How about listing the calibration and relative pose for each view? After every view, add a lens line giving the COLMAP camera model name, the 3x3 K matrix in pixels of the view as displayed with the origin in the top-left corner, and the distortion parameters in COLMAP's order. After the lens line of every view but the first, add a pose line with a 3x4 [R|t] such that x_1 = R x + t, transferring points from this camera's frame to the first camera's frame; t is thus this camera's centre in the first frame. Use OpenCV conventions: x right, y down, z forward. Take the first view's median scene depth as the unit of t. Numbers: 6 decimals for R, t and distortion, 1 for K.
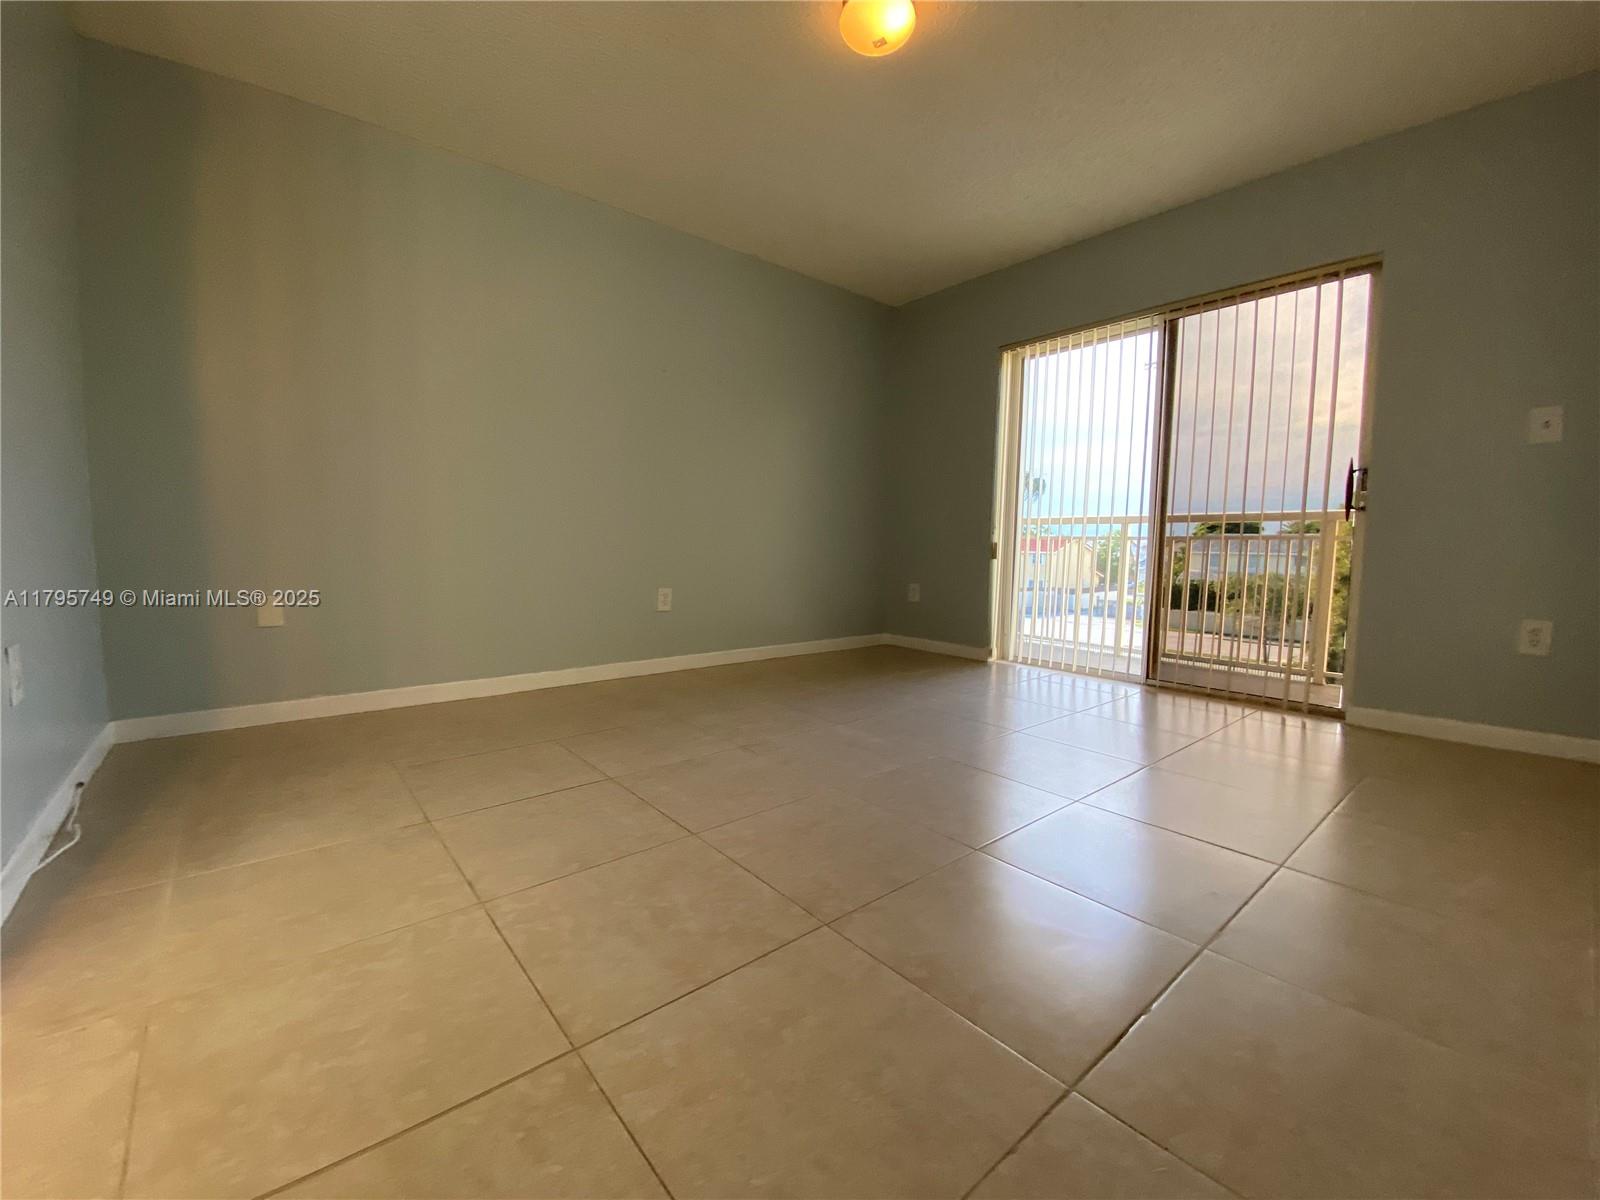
lens RADIAL K [[648.0, 0, 788.3], [0, 648.0, 591.9], [0, 0, 1]] dist [0.022319, -0.019222]
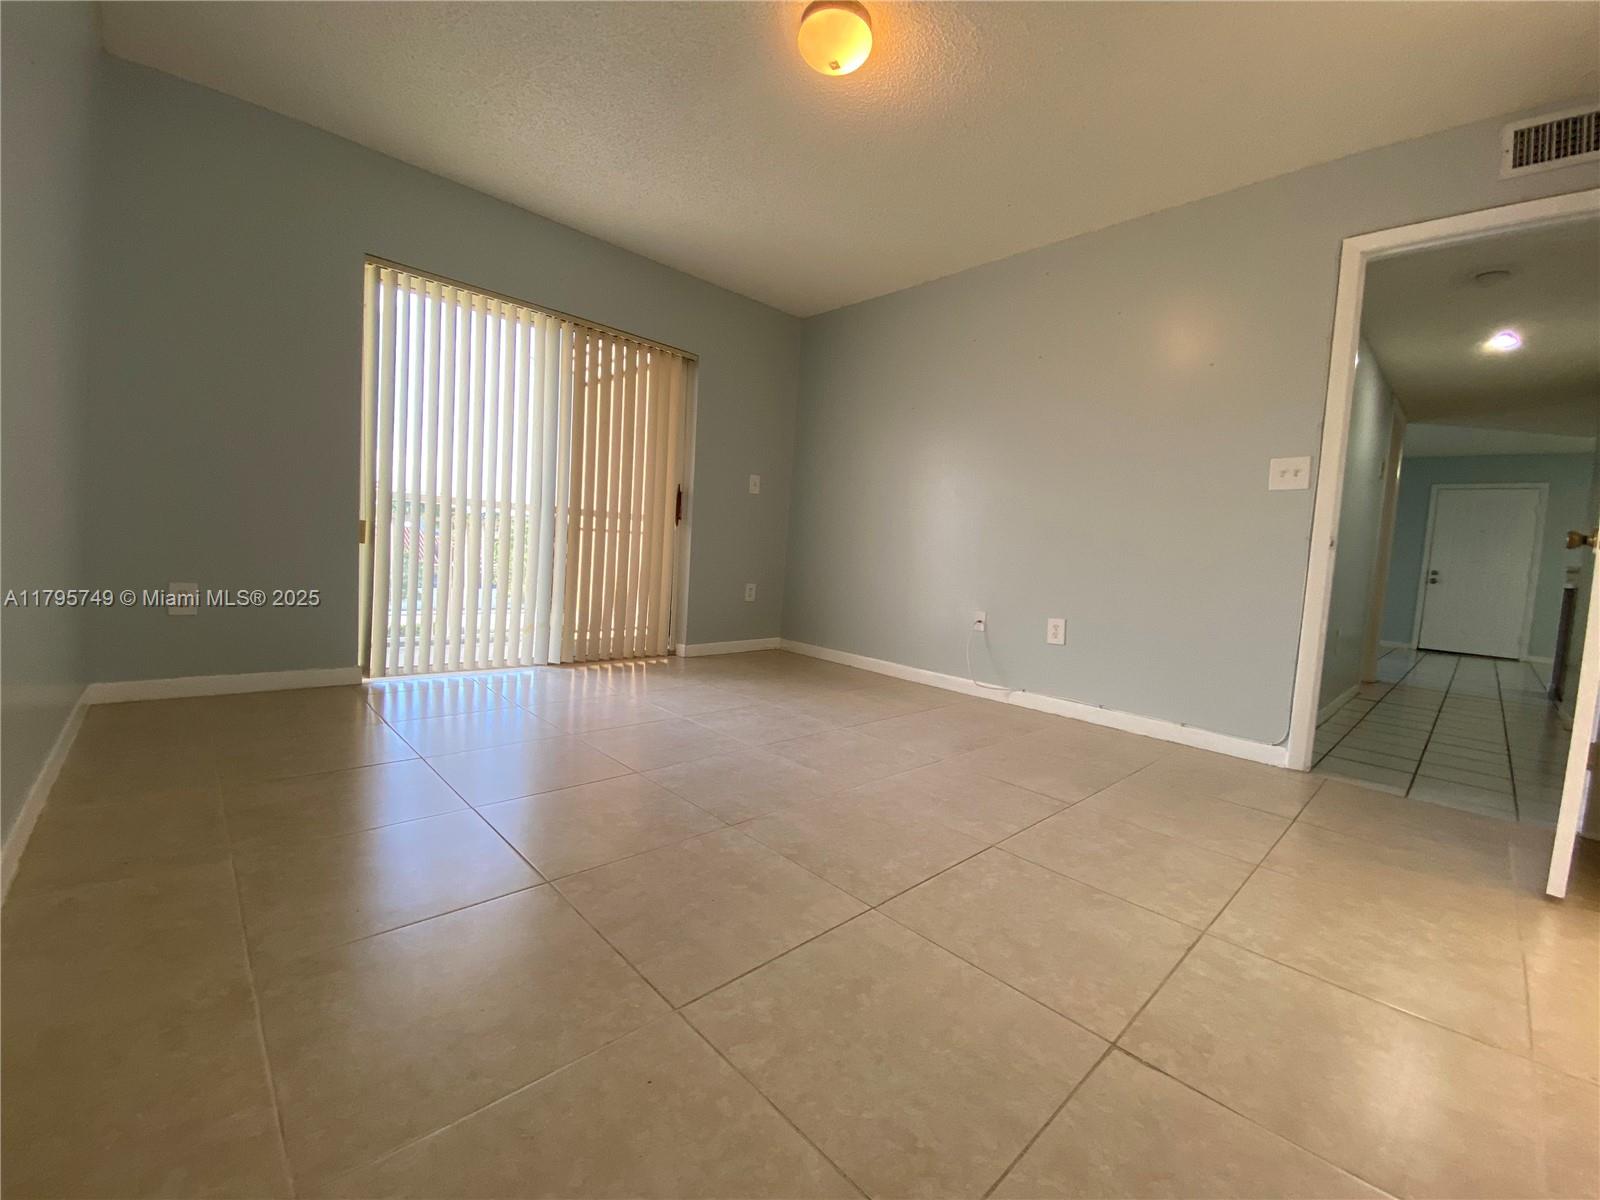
lens RADIAL K [[648.0, 0, 784.3], [0, 648.0, 612.3], [0, 0, 1]] dist [0.022319, -0.019222]
pose [[-0.054866, -0.116056, 0.991726, -1.251453], [0.011171, 0.993089, 0.116834, -0.151372], [-0.998431, 0.017489, -0.053190, 1.516876]]
